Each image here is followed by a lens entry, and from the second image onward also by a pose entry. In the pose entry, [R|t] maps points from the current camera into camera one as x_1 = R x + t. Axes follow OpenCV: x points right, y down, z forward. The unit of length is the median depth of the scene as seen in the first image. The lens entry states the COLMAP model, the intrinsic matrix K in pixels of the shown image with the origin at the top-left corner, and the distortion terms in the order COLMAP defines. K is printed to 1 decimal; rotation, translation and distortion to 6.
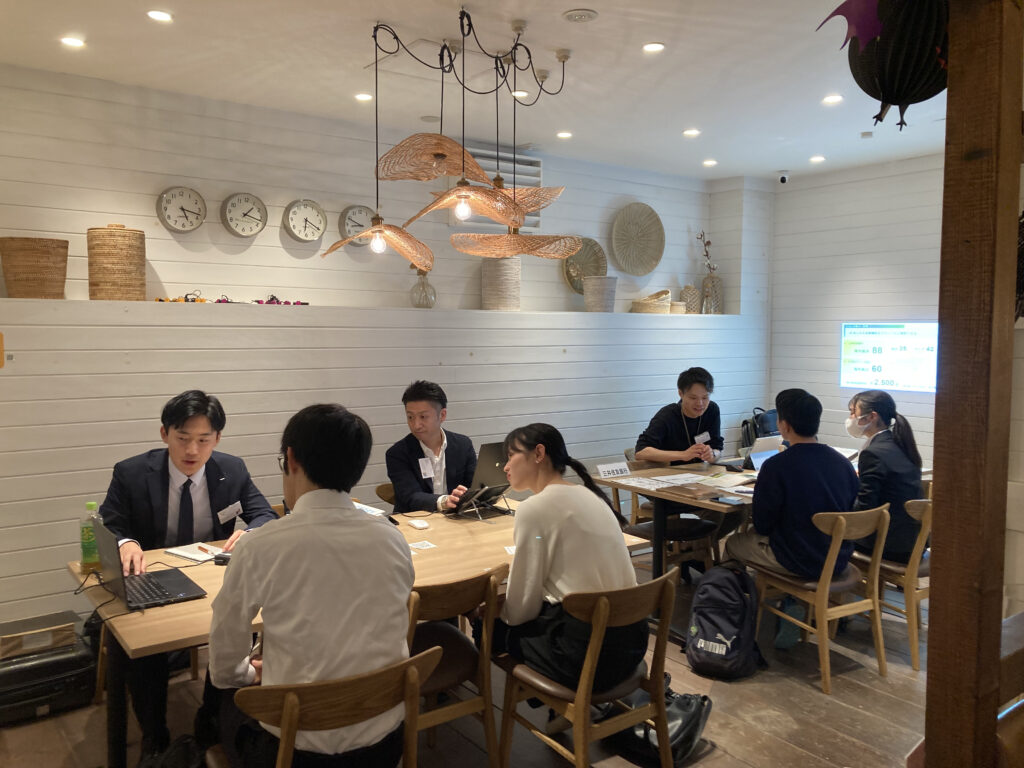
lens RADIAL K [[847.4, 0, 512.0], [0, 847.4, 384.0], [0, 0, 1]] dist [0.039942, -0.015445]
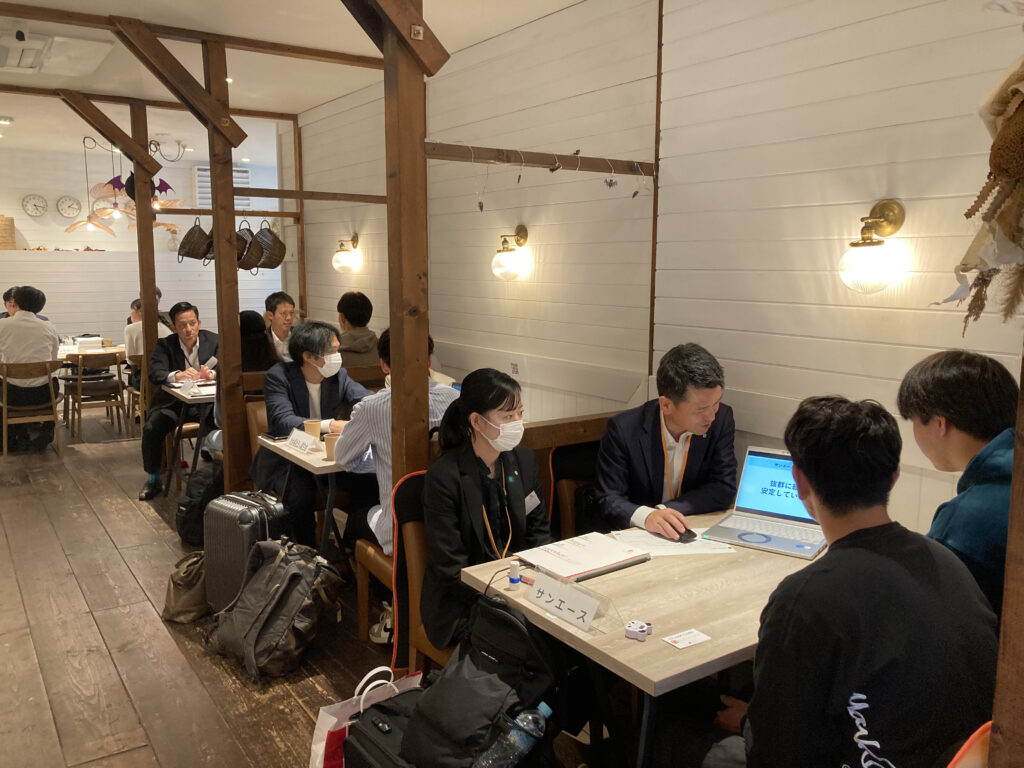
lens RADIAL K [[847.4, 0, 518.0], [0, 847.4, 381.1], [0, 0, 1]] dist [0.030780, 0.002838]
pose [[0.999248, 0.000990, -0.038761, 1.076641], [0.001933, 0.997160, 0.075292, 0.085684], [0.038726, -0.075311, 0.996408, -1.327755]]
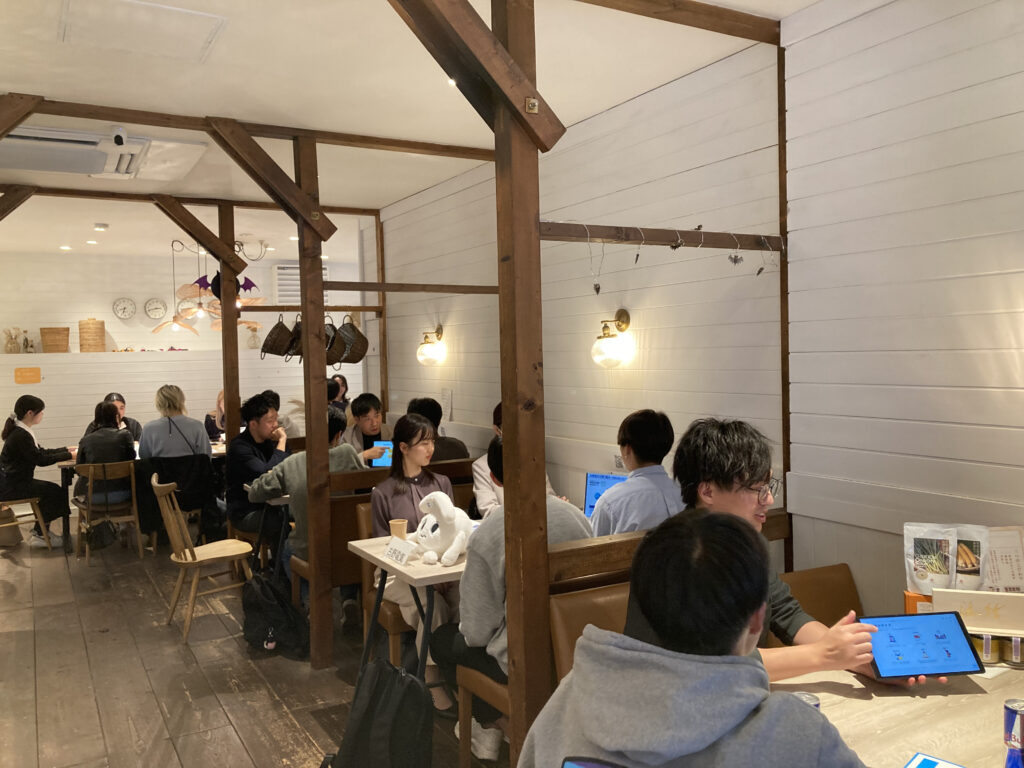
lens RADIAL K [[847.4, 0, 512.0], [0, 847.4, 384.0], [0, 0, 1]] dist [0.039942, -0.015445]
pose [[0.992629, -0.026501, -0.118259, 1.016904], [0.023550, 0.999377, -0.026283, 0.080264], [0.118882, 0.023304, 0.992635, -1.242871]]
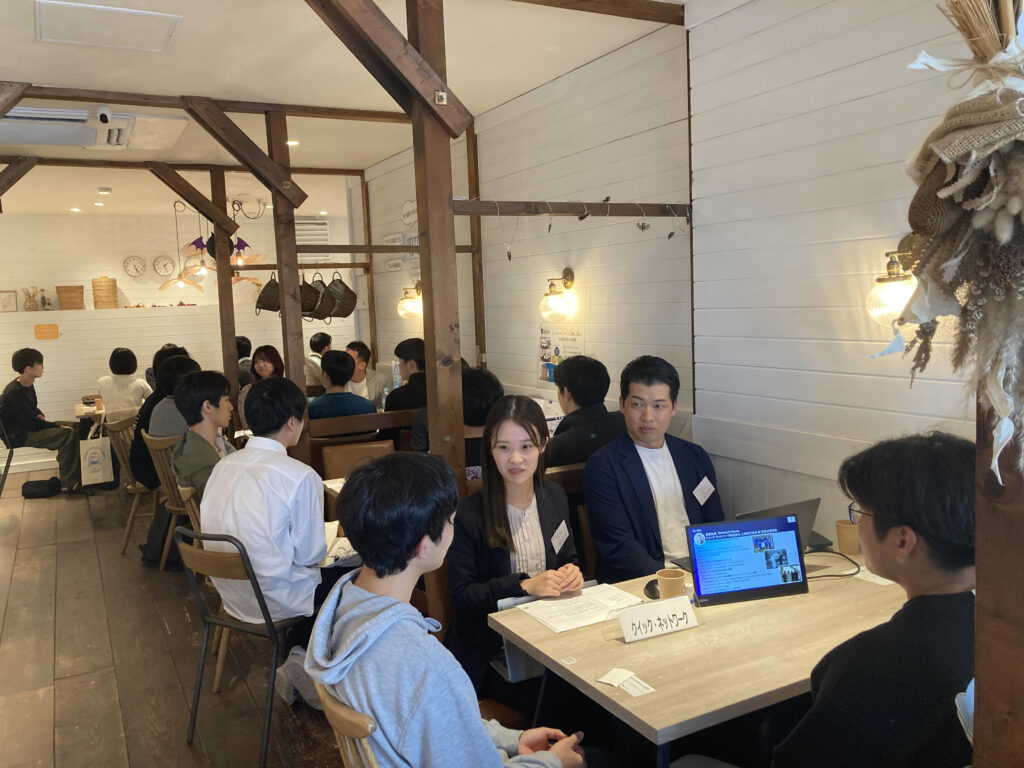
lens RADIAL K [[847.4, 0, 512.0], [0, 847.4, 384.0], [0, 0, 1]] dist [0.039942, -0.015445]
pose [[0.988179, -0.031224, -0.150094, 1.135137], [0.037202, 0.998616, 0.037186, 0.073531], [0.148725, -0.042330, 0.987972, -1.341583]]
